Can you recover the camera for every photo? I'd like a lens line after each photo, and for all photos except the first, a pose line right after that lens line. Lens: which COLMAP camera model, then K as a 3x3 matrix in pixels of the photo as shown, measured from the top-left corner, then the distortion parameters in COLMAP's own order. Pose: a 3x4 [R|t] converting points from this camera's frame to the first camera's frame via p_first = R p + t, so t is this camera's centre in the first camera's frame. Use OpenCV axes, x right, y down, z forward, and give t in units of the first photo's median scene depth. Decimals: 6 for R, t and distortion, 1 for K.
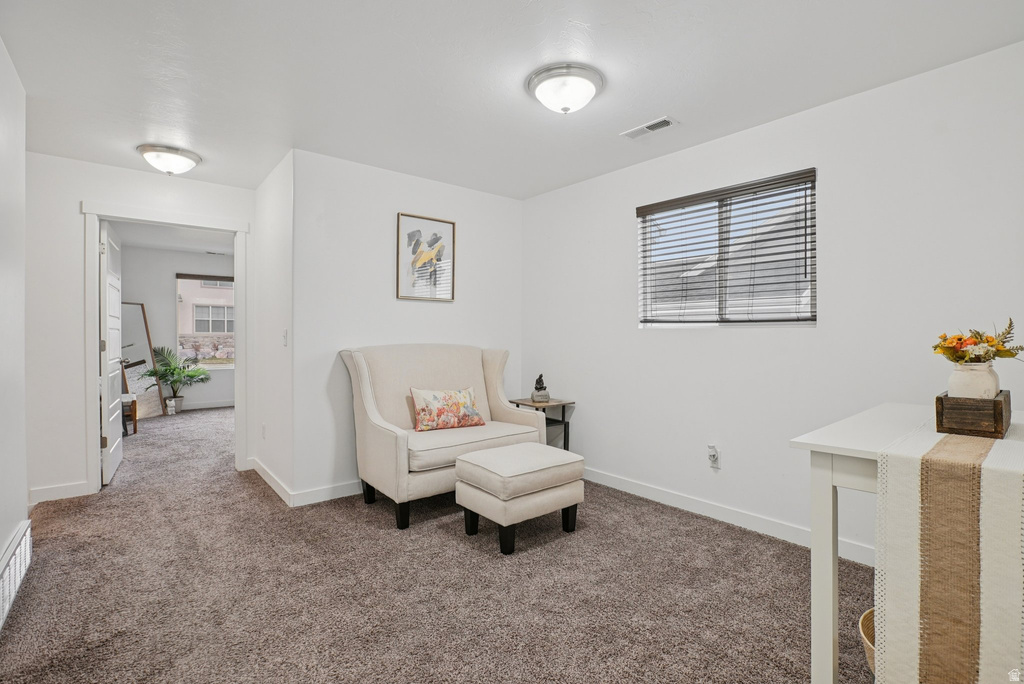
lens RADIAL K [[470.3, 0, 510.7], [0, 470.3, 336.0], [0, 0, 1]] dist [-0.044647, 0.011316]
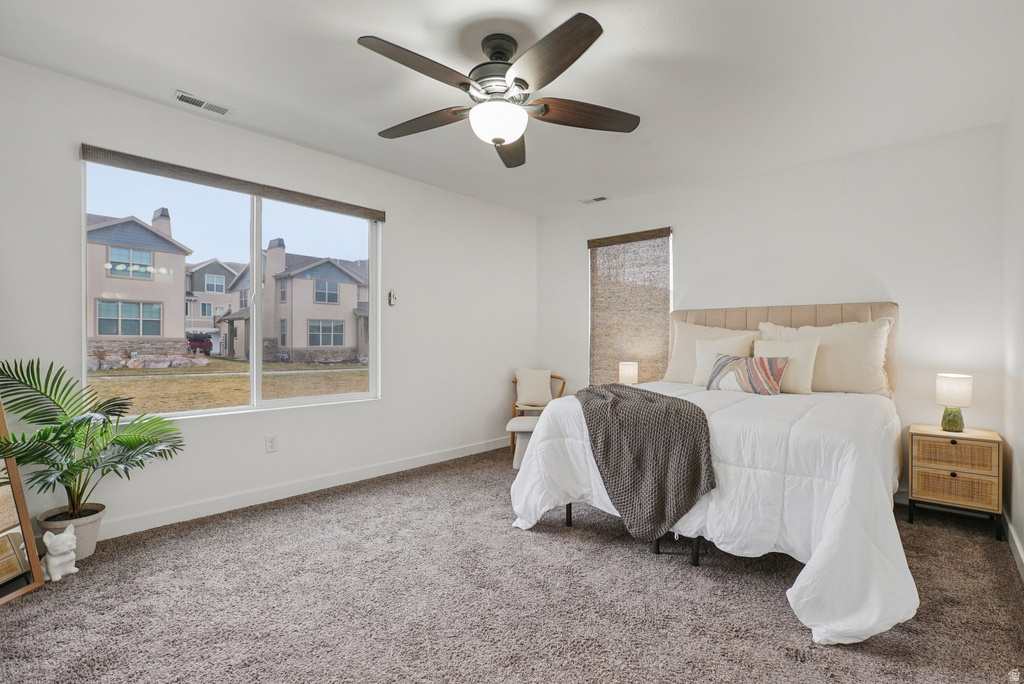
lens RADIAL K [[470.3, 0, 530.9], [0, 470.3, 340.4], [0, 0, 1]] dist [-0.044647, 0.011316]
pose [[0.986313, 0.000660, 0.164880, -0.455587], [-0.000387, 0.999999, -0.001683, 0.010020], [-0.164881, 0.001596, 0.986312, 0.618173]]
